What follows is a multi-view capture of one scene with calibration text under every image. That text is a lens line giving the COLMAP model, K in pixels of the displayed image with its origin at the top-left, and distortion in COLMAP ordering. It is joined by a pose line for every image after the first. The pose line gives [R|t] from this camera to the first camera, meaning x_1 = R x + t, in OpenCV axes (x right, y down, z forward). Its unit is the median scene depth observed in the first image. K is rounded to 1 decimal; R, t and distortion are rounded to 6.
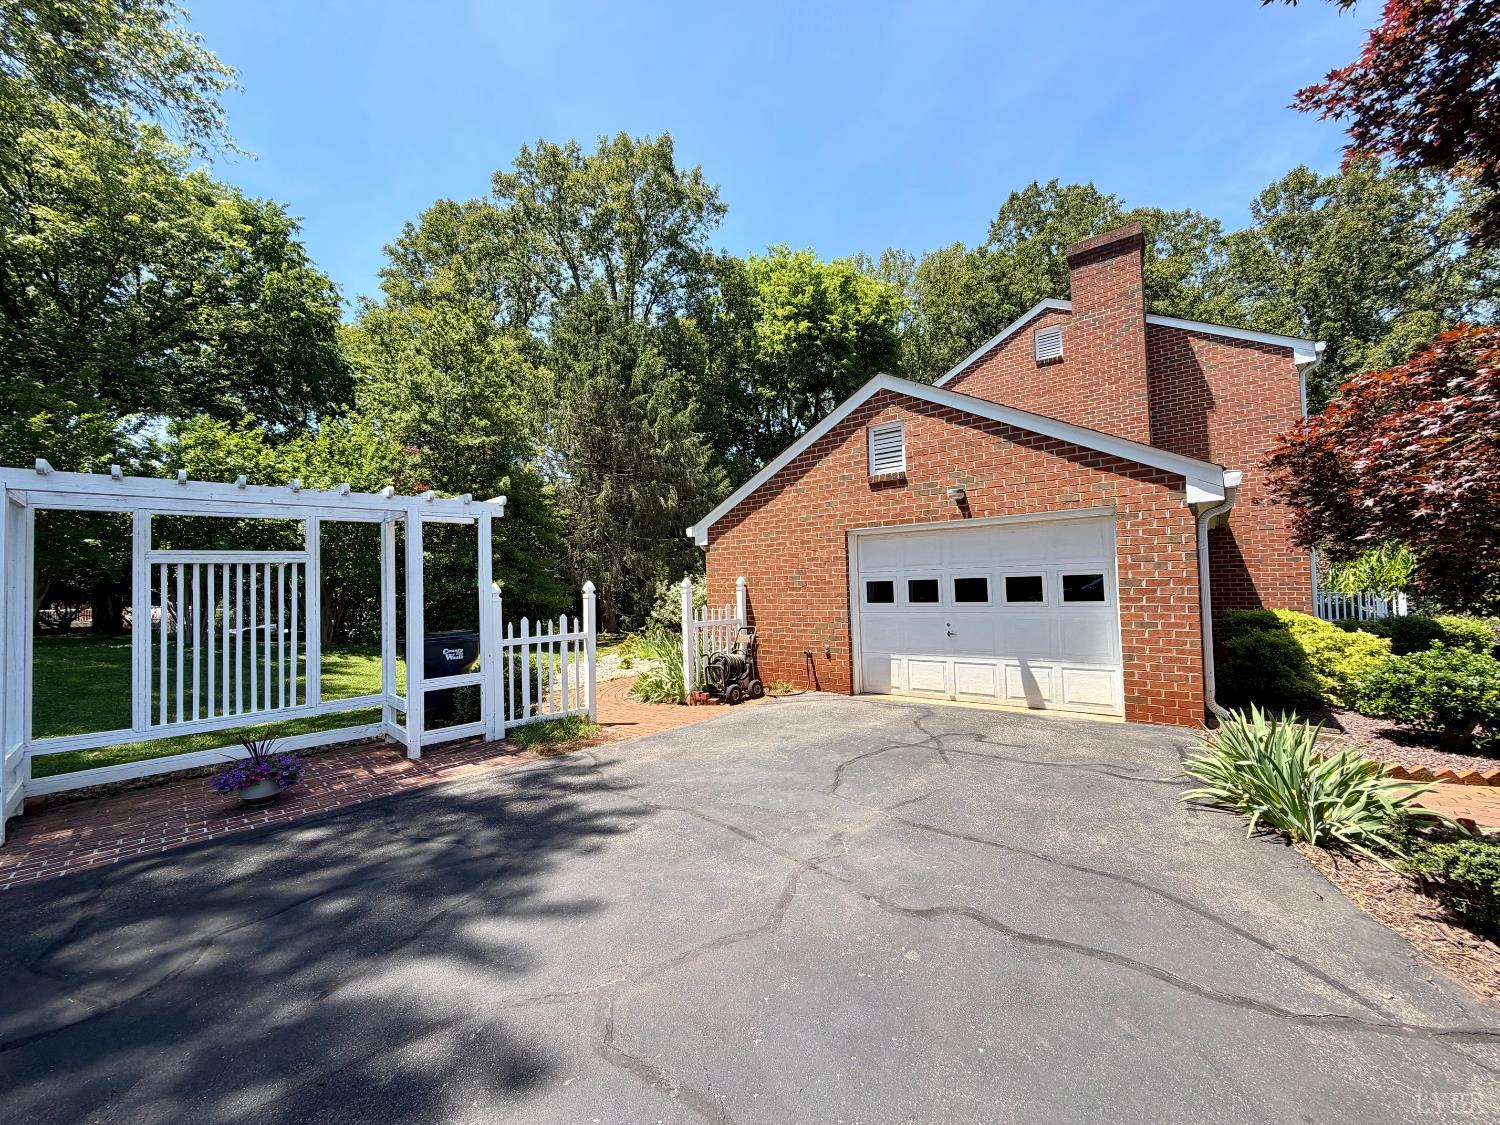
lens RADIAL K [[597.5, 0, 744.1], [0, 597.5, 561.6], [0, 0, 1]] dist [0.000589, -0.000287]
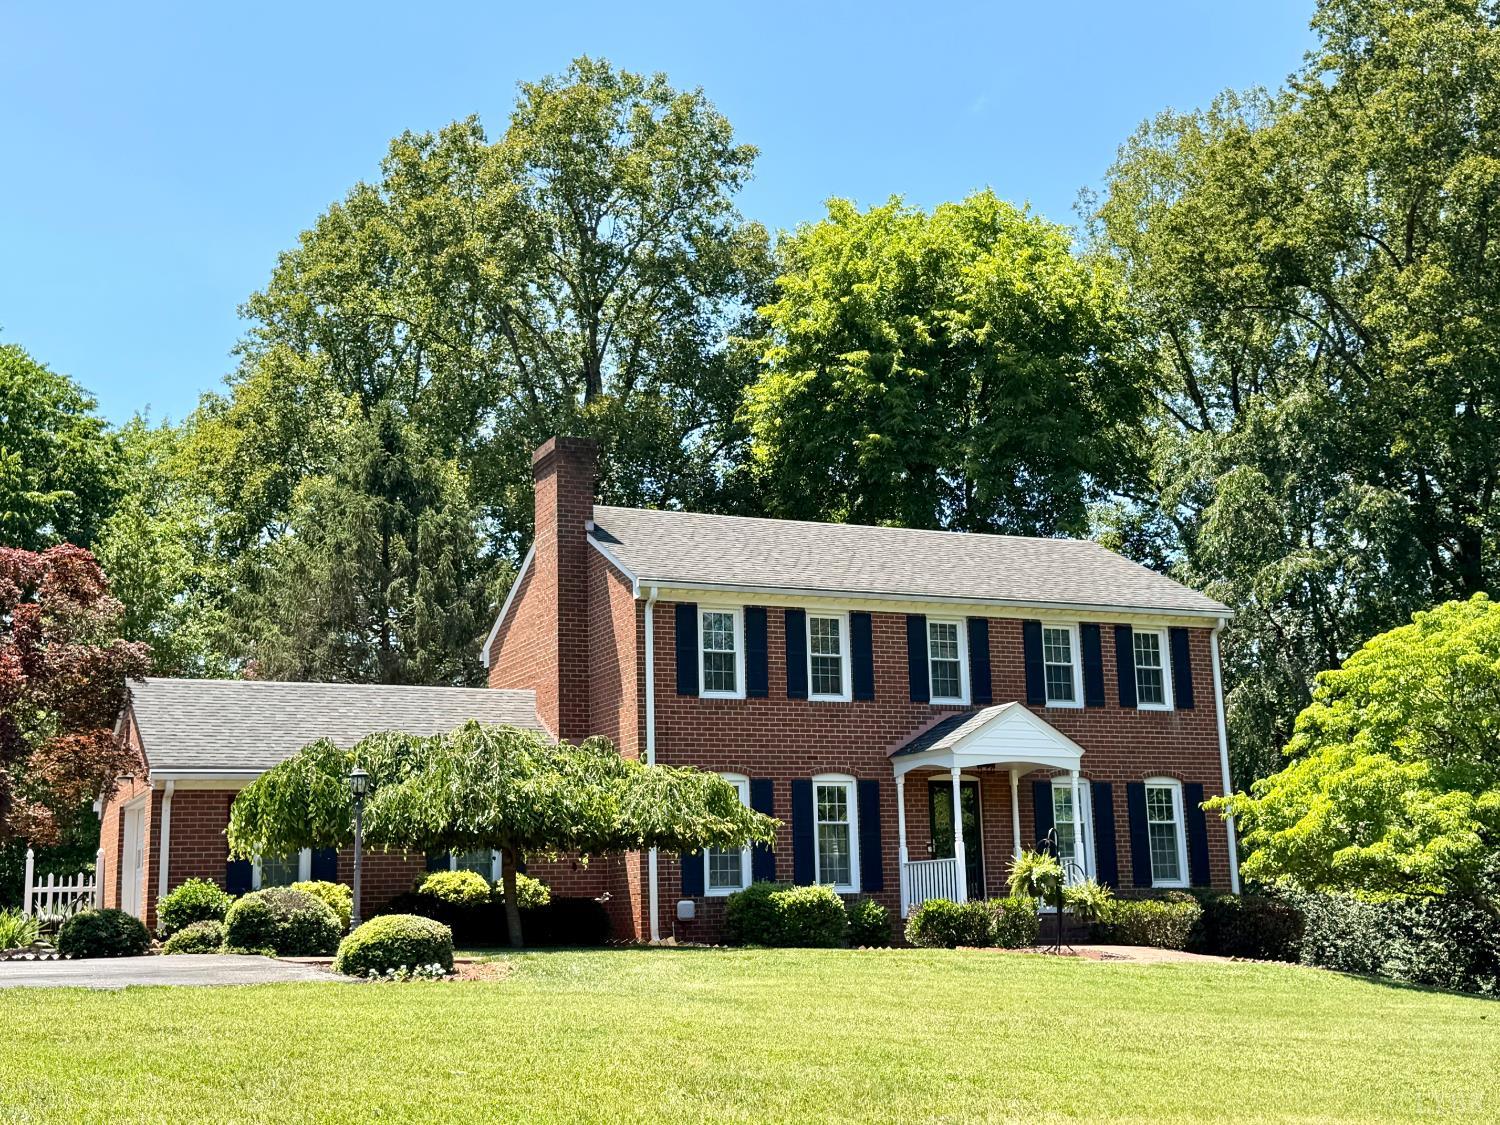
lens RADIAL K [[1878.3, 0, 750.0], [0, 1878.3, 562.5], [0, 0, 1]] dist [0.143200, 0.010303]
pose [[0.898845, -0.079281, -0.431036, 2.309102], [0.017906, 0.989324, -0.144628, 0.027999], [0.437900, 0.122280, 0.890669, -1.498818]]
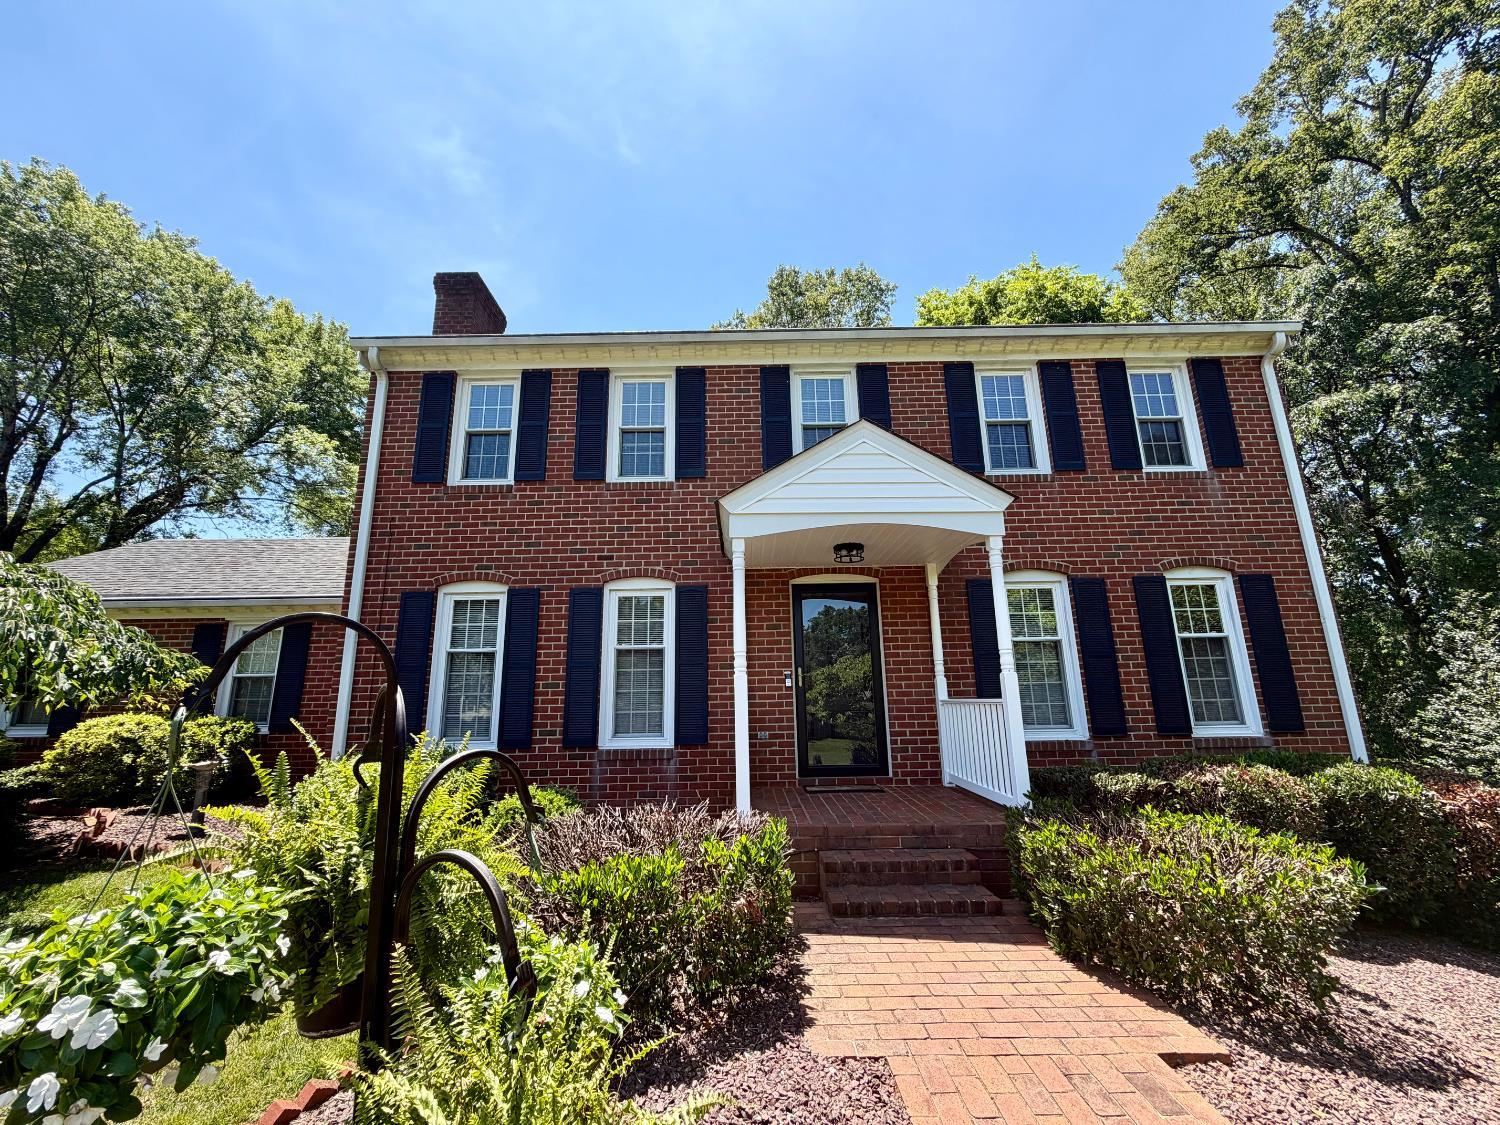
lens RADIAL K [[597.5, 0, 744.1], [0, 597.5, 561.6], [0, 0, 1]] dist [0.000589, -0.000287]
pose [[0.627180, -0.154362, -0.763425, 1.715340], [0.027791, 0.983975, -0.176126, 0.033728], [0.778379, 0.089246, 0.621419, 0.913671]]
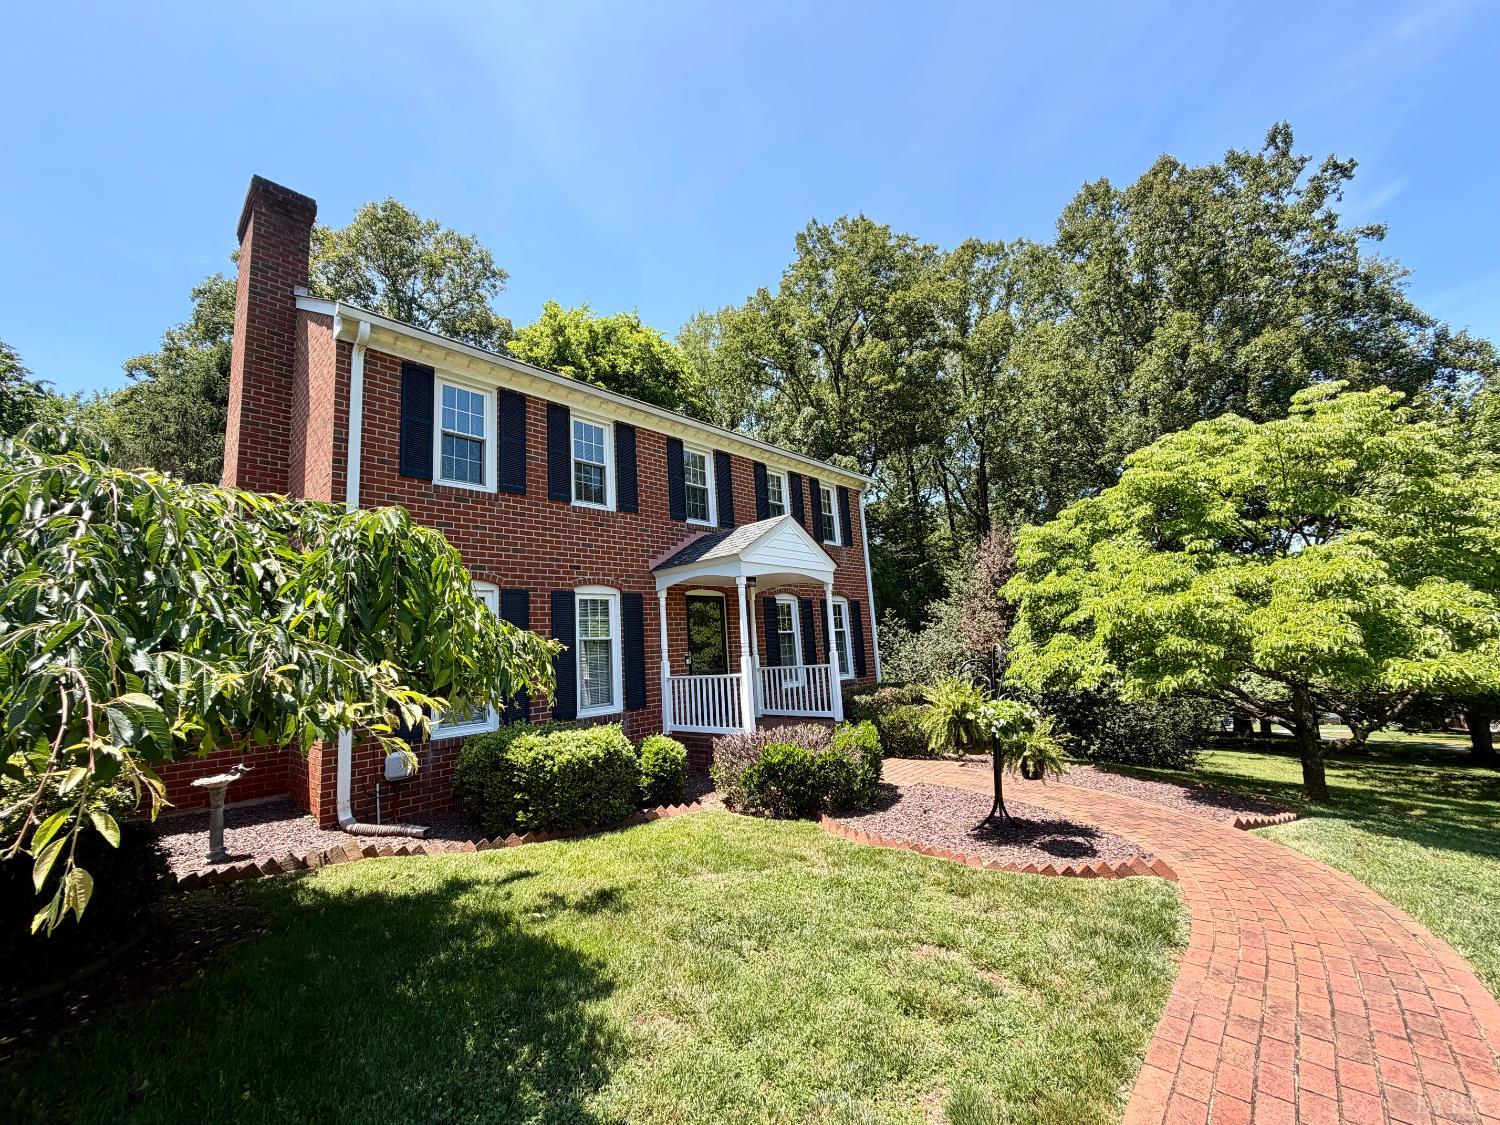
lens RADIAL K [[597.5, 0, 744.1], [0, 597.5, 561.6], [0, 0, 1]] dist [0.000589, -0.000287]
pose [[0.997762, -0.042406, -0.051706, 1.382399], [0.036471, 0.993176, -0.110773, -0.000053], [0.056050, 0.108639, 0.992500, 0.385971]]
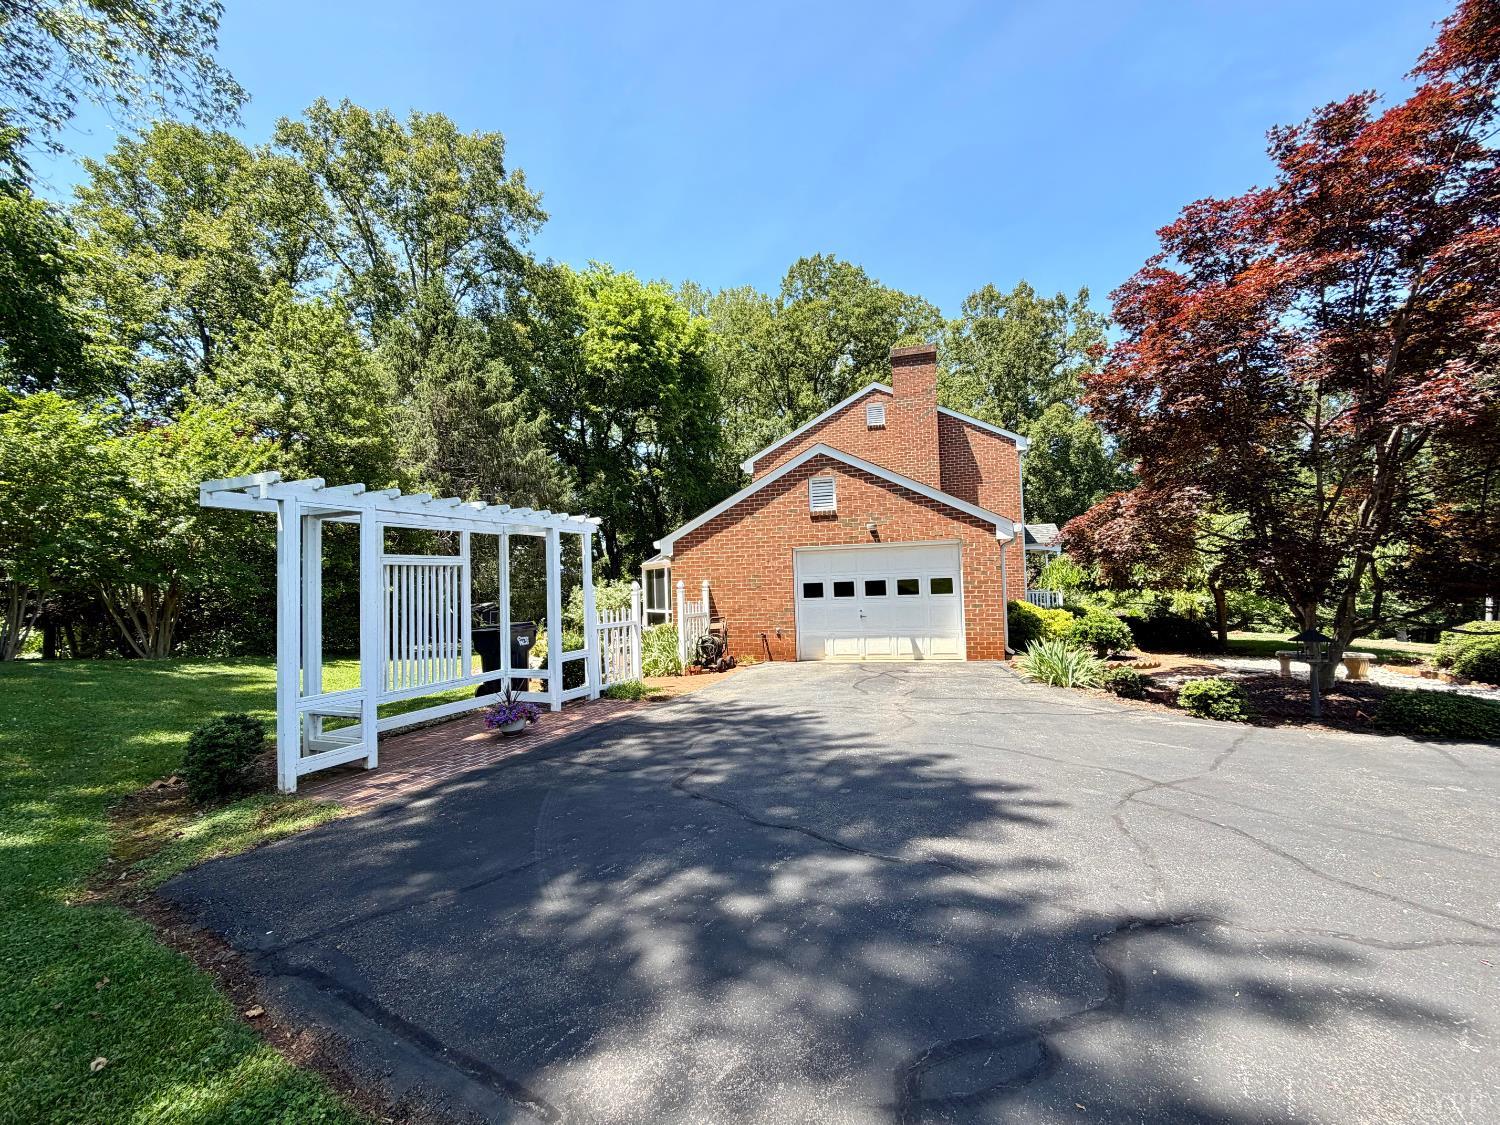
lens RADIAL K [[618.3, 0, 749.8], [0, 618.3, 557.7], [0, 0, 1]] dist [-0.000888, -0.000175]
pose [[0.921259, 0.016798, 0.388586, -0.391156], [-0.008797, 0.999711, -0.022361, 0.004981], [-0.388849, 0.017181, 0.921141, -0.258473]]
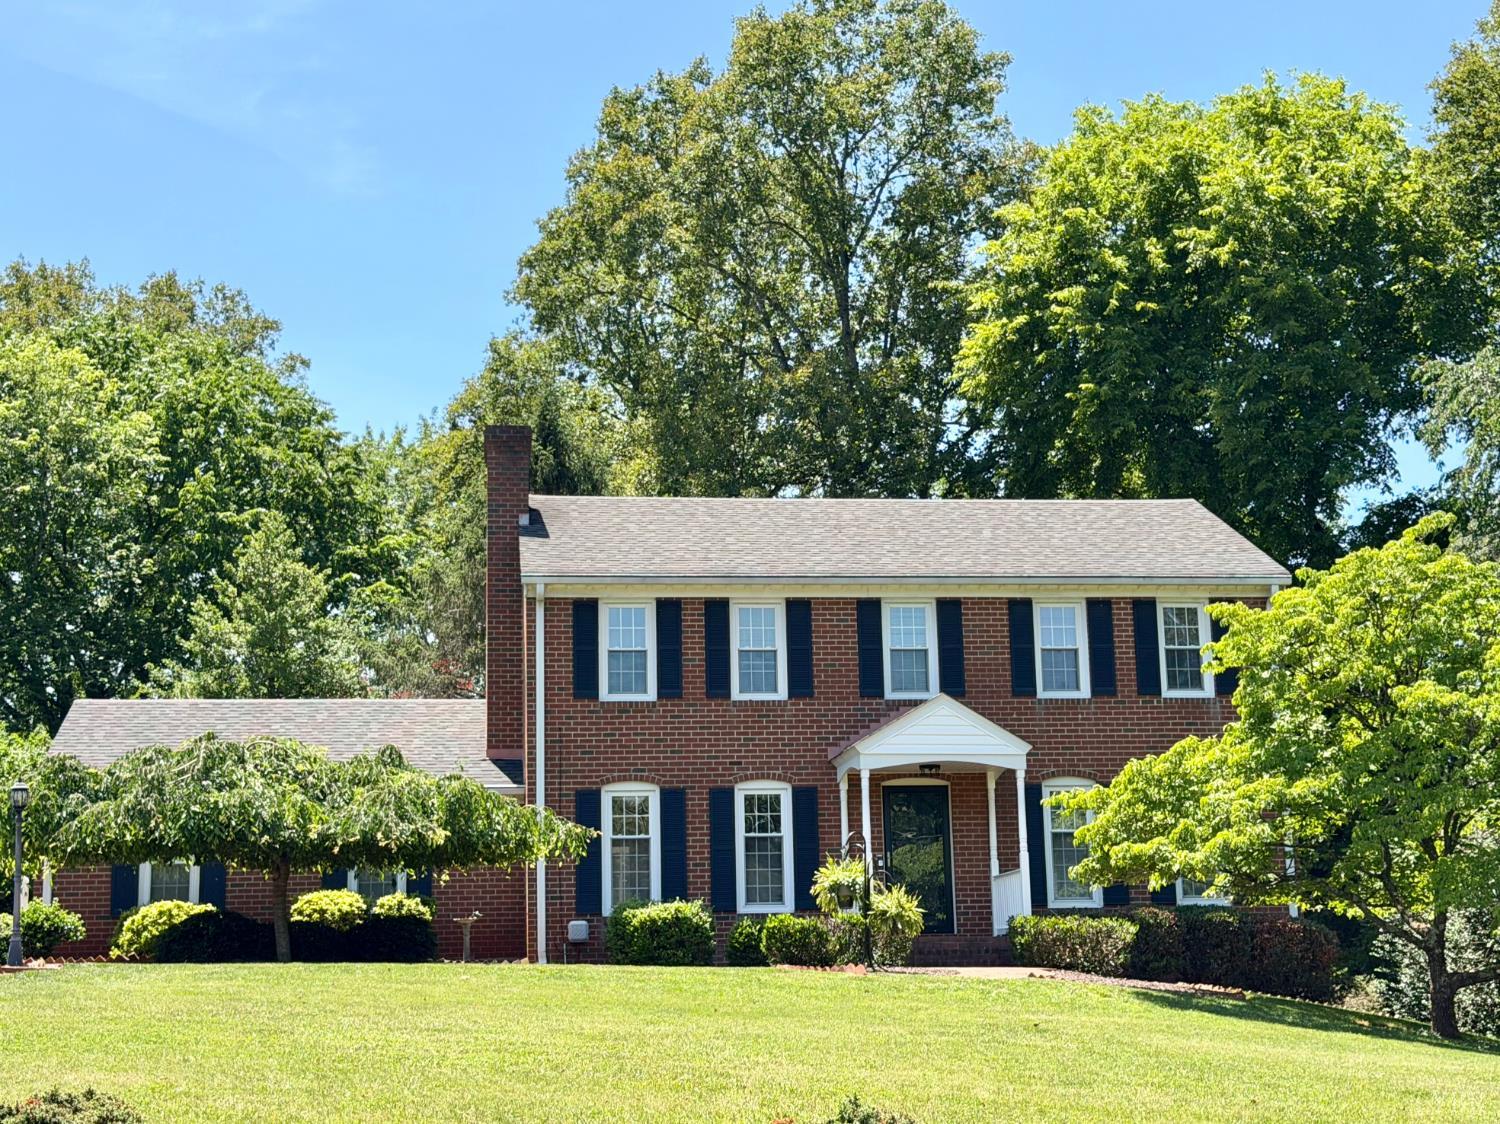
lens RADIAL K [[2267.5, 0, 750.0], [0, 2267.5, 562.0], [0, 0, 1]] dist [0.144153, 0.035782]
pose [[0.724538, -0.121188, -0.678497, 3.327461], [0.027015, 0.988657, -0.147738, 0.099252], [0.688705, 0.088713, 0.719594, -1.109528]]
